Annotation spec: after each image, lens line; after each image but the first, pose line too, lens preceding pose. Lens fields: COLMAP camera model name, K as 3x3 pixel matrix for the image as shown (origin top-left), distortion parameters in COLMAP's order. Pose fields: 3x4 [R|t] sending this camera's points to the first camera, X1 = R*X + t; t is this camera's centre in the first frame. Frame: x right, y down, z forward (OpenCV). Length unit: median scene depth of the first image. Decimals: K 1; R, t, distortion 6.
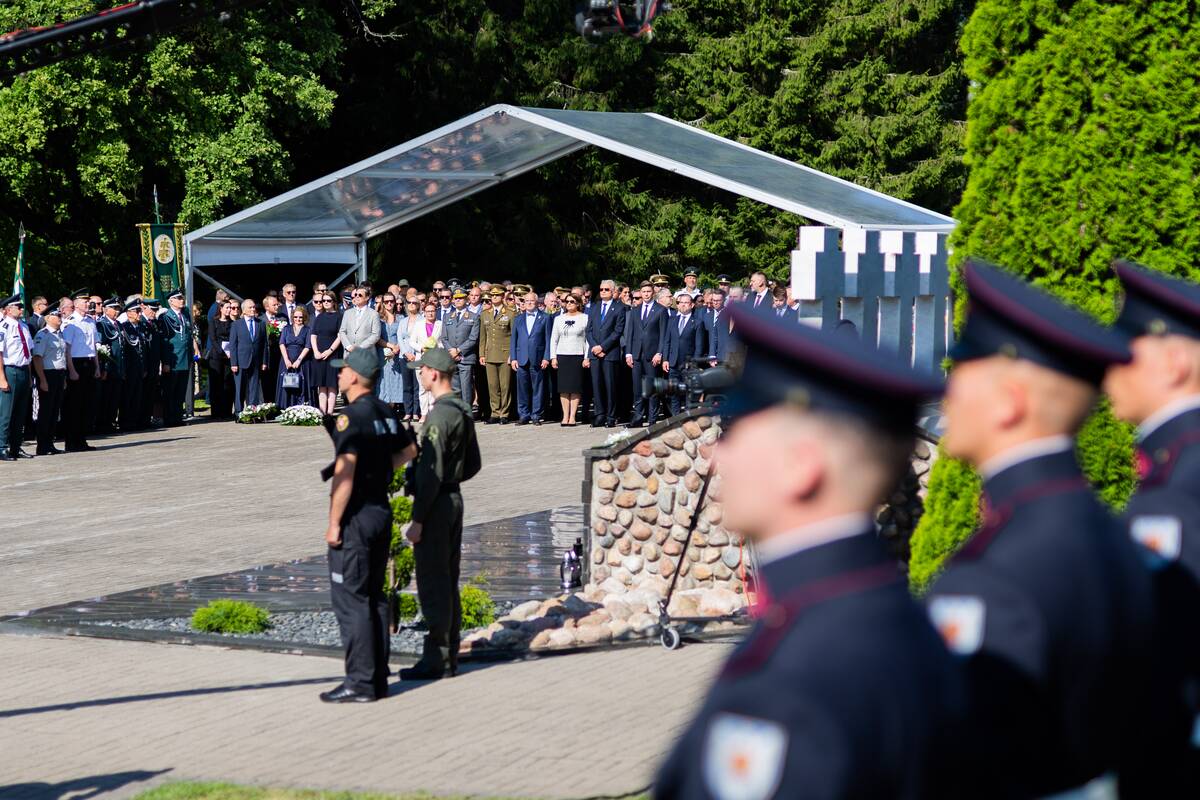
lens RADIAL K [[2707.4, 0, 573.6], [0, 2707.4, 399.6], [0, 0, 1]] dist [-0.063770, -0.921042]
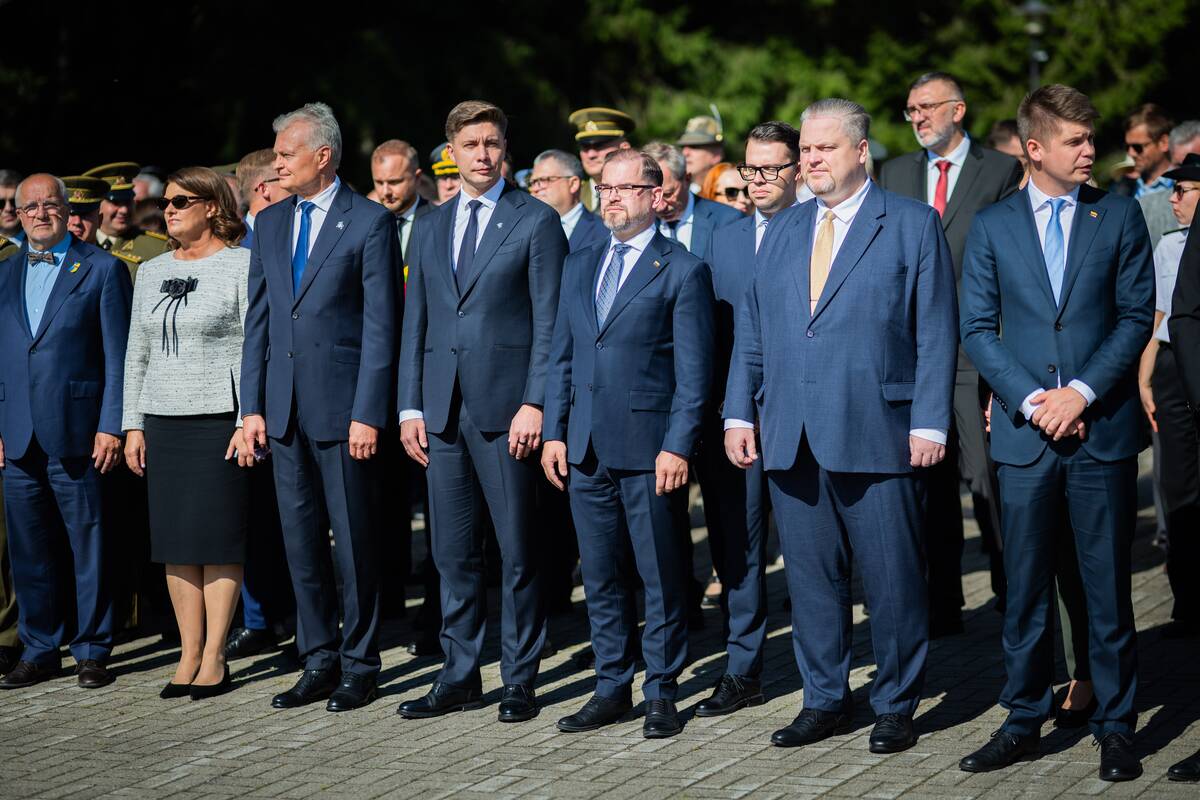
lens RADIAL K [[2321.5, 0, 600.0], [0, 2321.5, 400.0], [0, 0, 1]] dist [-0.101259, -0.088276]
pose [[0.998188, -0.032193, -0.050831, 0.046399], [0.034315, 0.998552, 0.041426, -0.024714], [0.049424, -0.043095, 0.997848, 0.769137]]
